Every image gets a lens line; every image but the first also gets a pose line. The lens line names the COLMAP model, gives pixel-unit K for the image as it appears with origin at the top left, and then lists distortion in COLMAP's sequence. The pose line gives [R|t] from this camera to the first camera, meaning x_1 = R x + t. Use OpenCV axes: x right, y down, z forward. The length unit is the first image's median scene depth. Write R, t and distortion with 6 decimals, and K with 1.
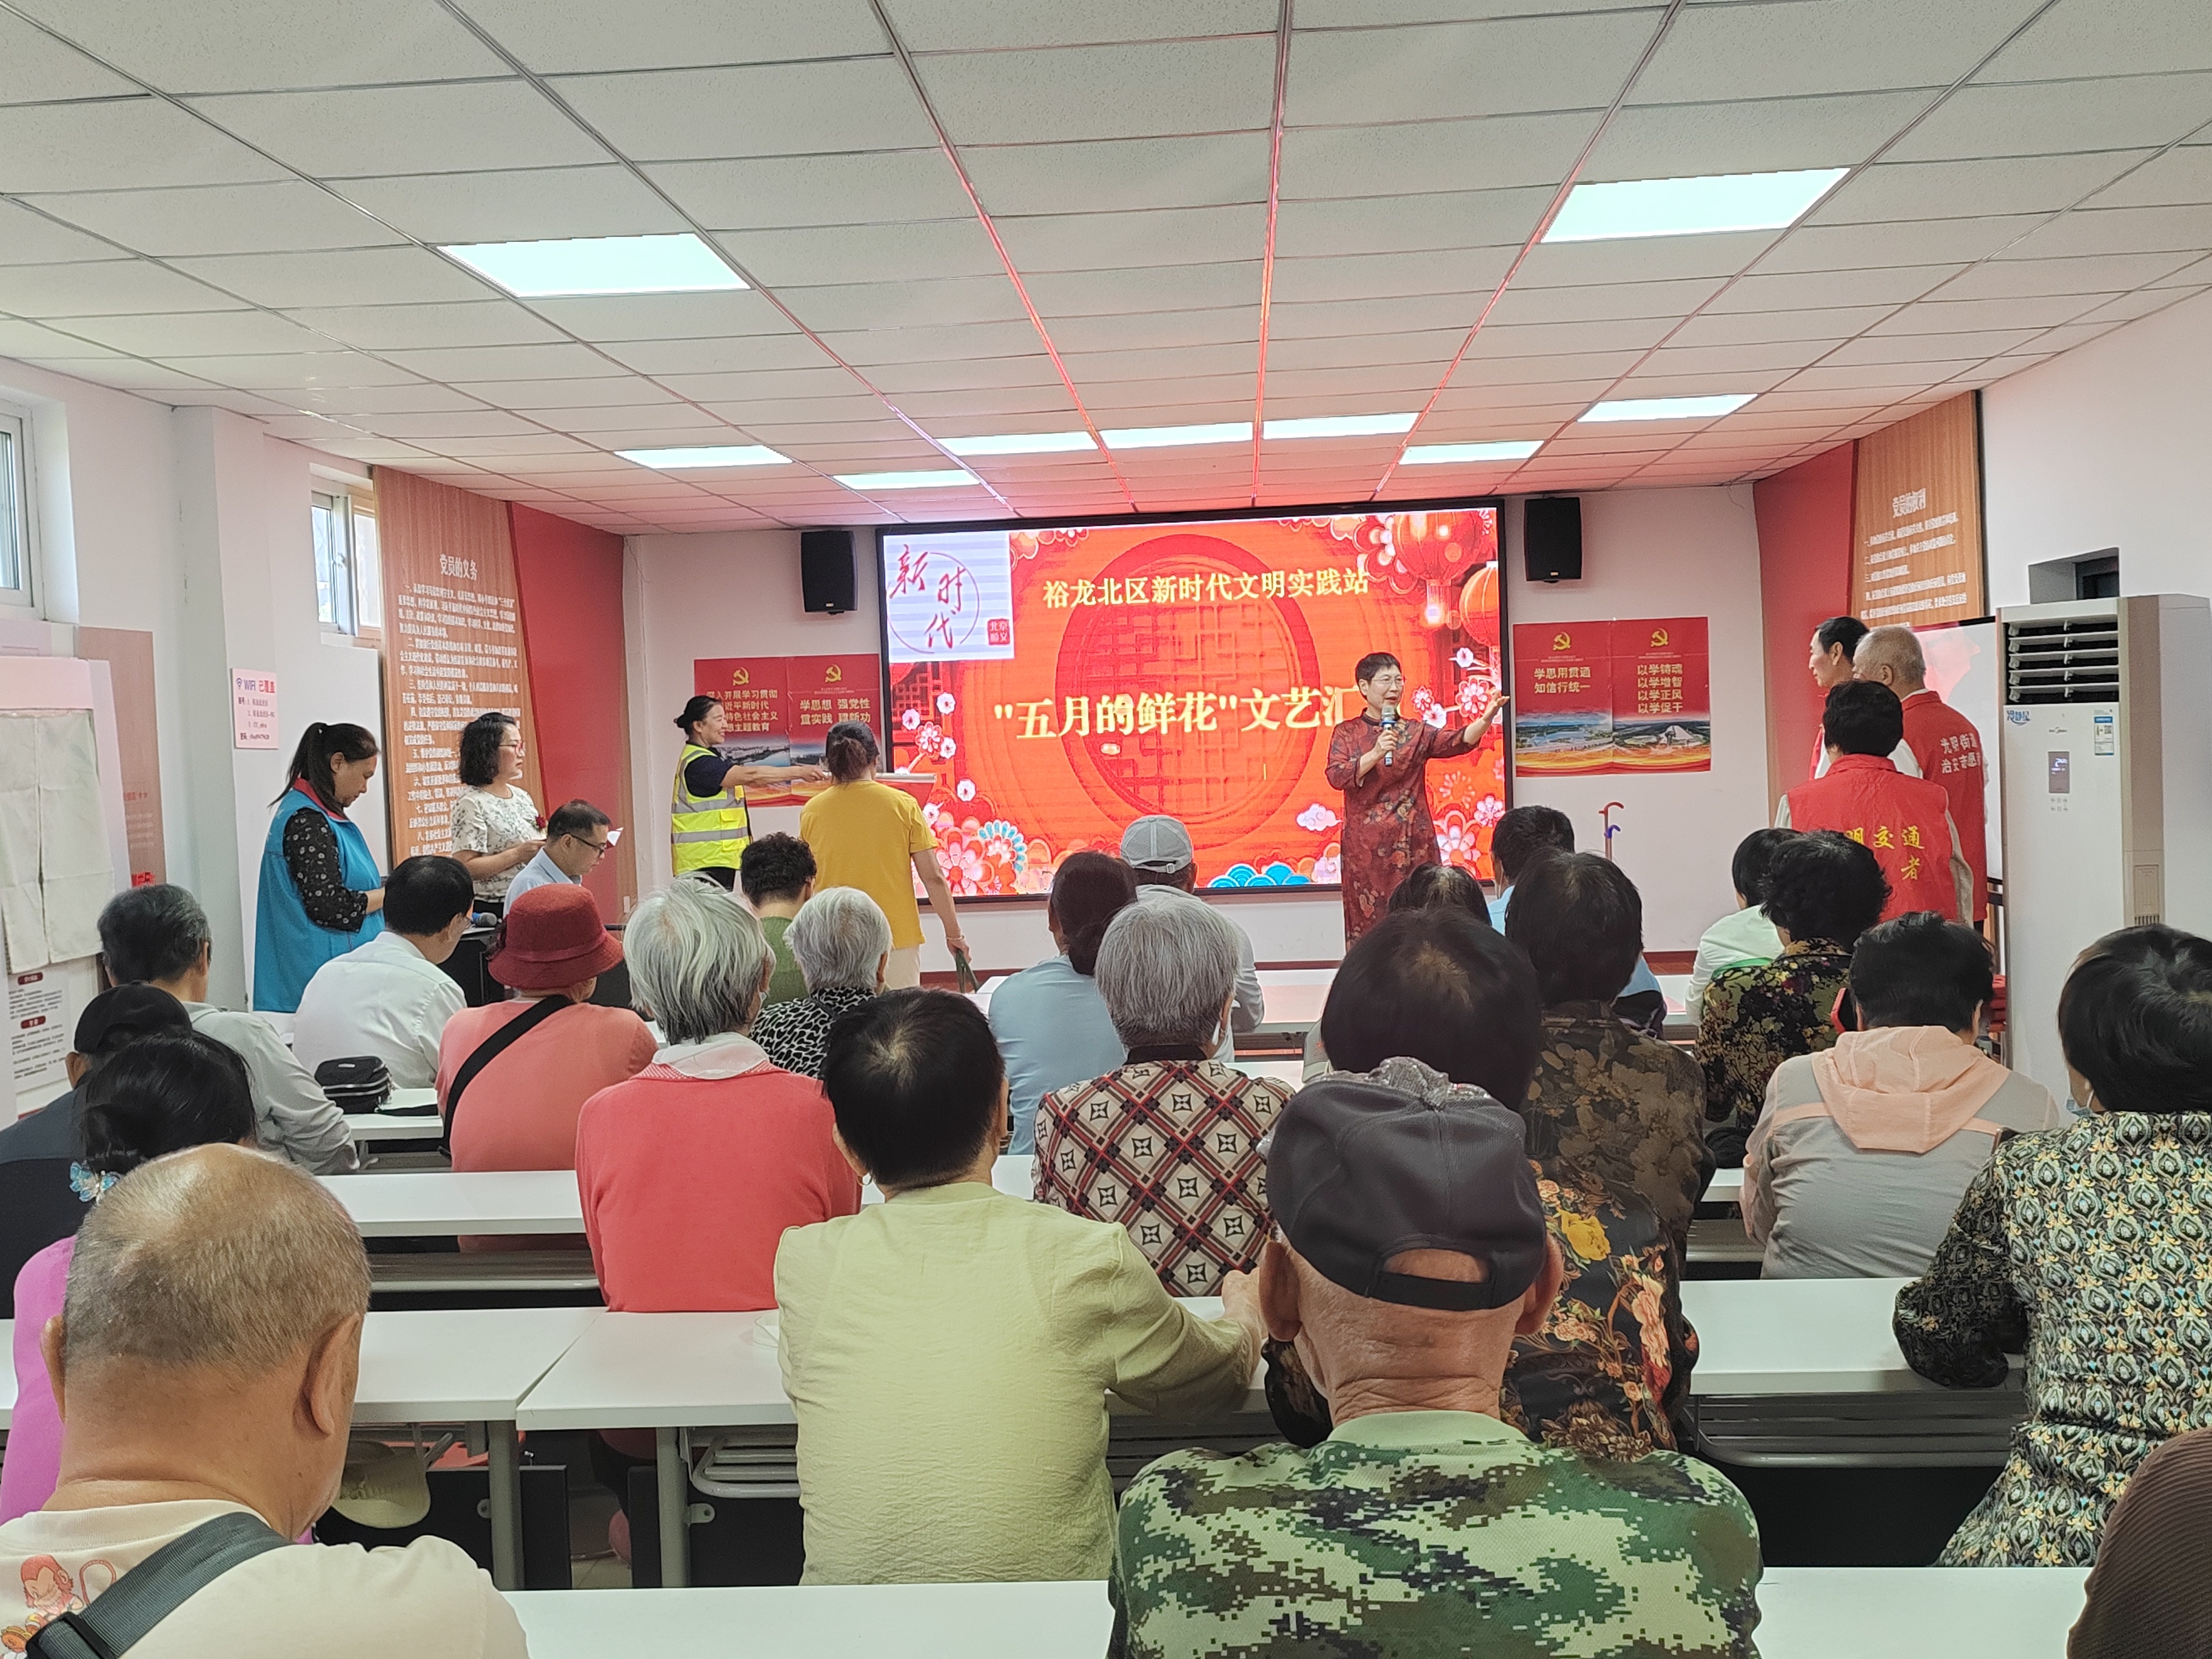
lens RADIAL K [[2313.8, 0, 1109.4], [0, 2313.8, 856.3], [0, 0, 1]] dist [0.133640, -0.493972]
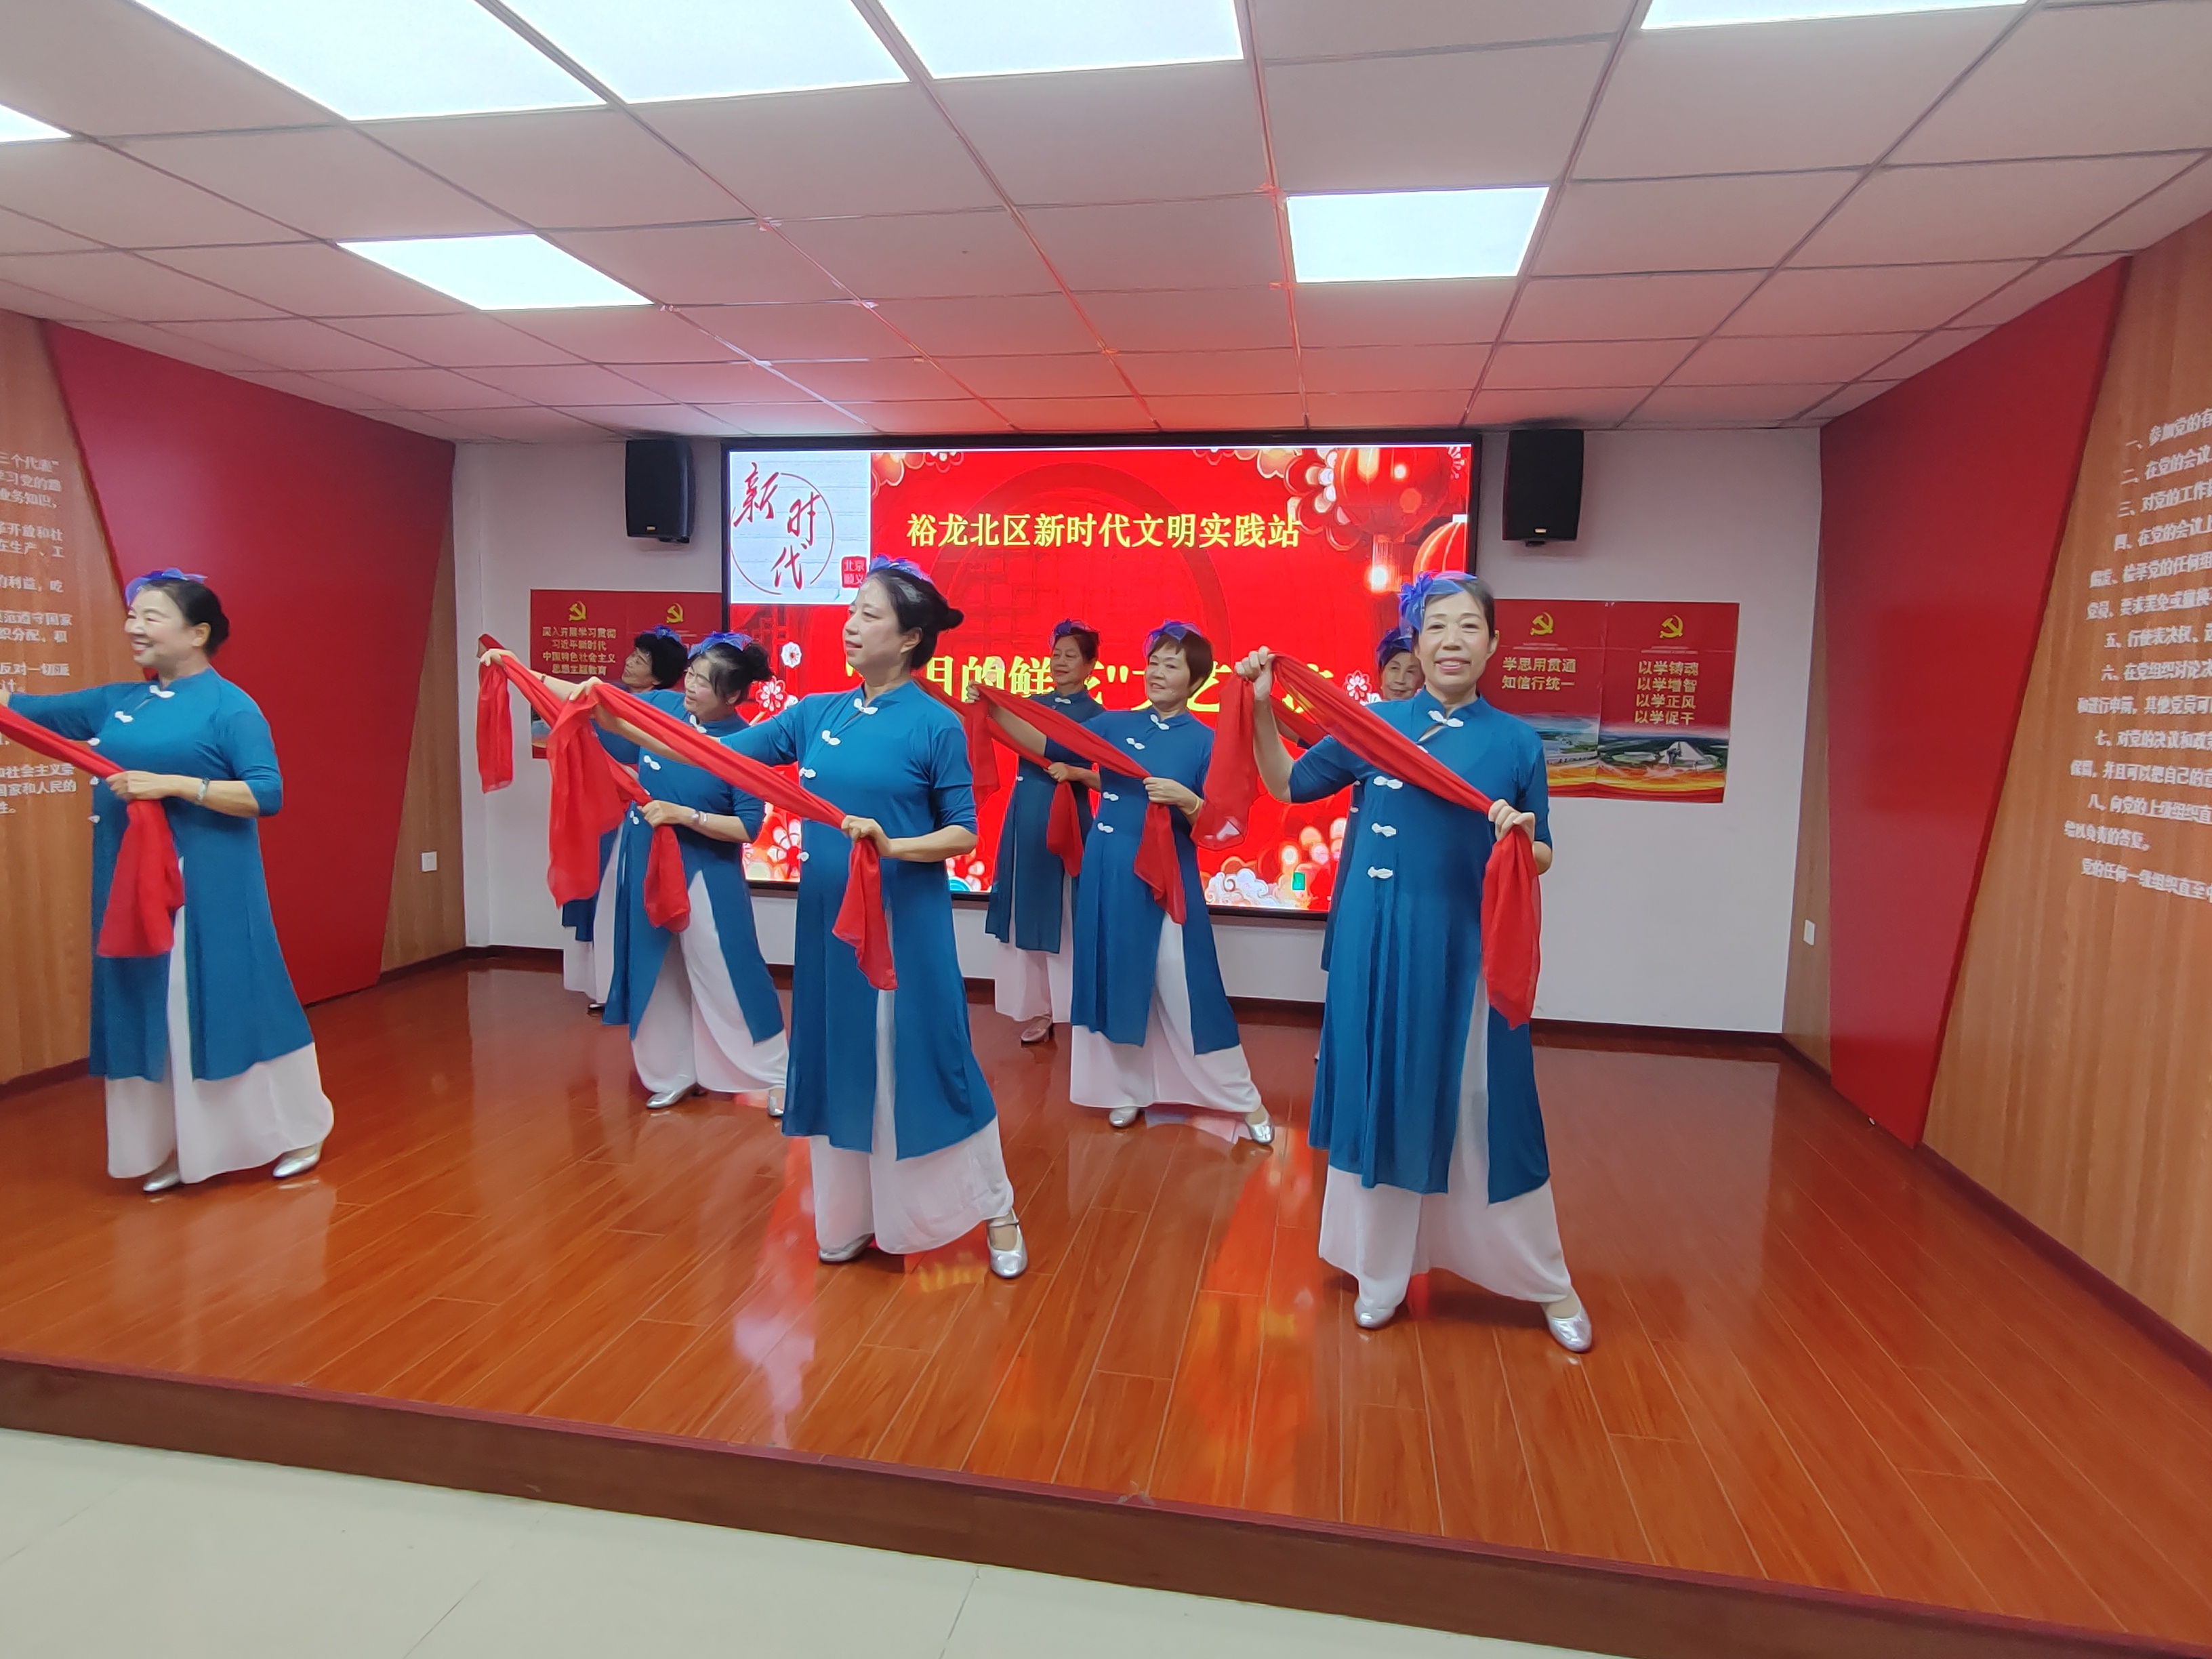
lens RADIAL K [[1284.7, 0, 1115.8], [0, 1284.7, 840.2], [0, 0, 1]] dist [-0.033212, 0.043422]
pose [[0.990680, 0.078028, -0.111646, 0.106373], [-0.072009, 0.995776, 0.056964, -0.034263], [0.115619, -0.048393, 0.992114, 0.554325]]
